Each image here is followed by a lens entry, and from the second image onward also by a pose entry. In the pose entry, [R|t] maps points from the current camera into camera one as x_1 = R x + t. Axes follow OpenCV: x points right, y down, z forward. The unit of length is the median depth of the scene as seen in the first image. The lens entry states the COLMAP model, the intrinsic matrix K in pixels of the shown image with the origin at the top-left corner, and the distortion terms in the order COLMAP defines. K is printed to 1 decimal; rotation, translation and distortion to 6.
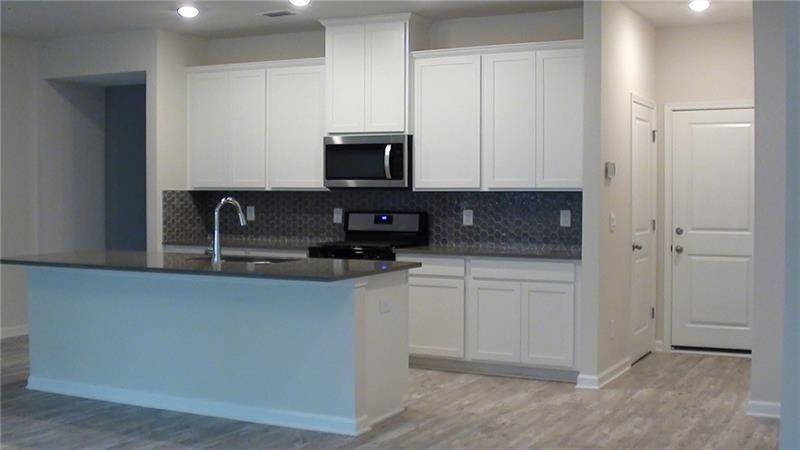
lens RADIAL K [[991.0, 0, 400.0], [0, 991.0, 225.0], [0, 0, 1]] dist [-0.114741, -0.033681]
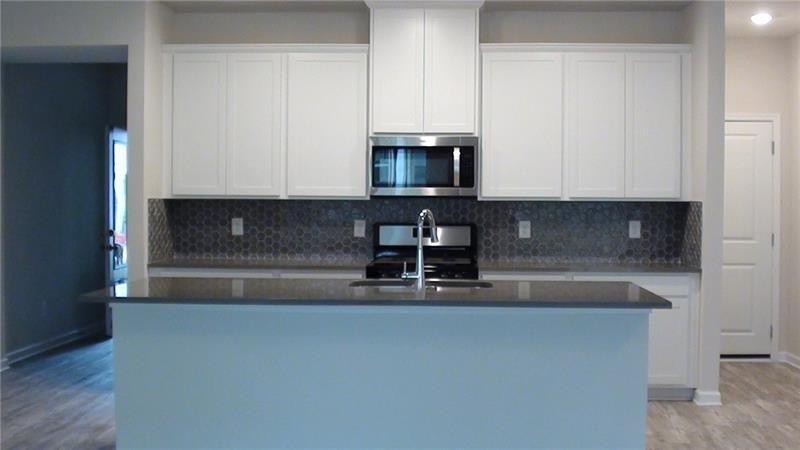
lens RADIAL K [[991.0, 0, 400.0], [0, 991.0, 225.0], [0, 0, 1]] dist [-0.114741, -0.033681]
pose [[0.909644, -0.008064, 0.415311, -0.410578], [0.011005, 0.999928, -0.004687, -0.008503], [-0.415244, 0.008834, 0.909667, 0.212850]]
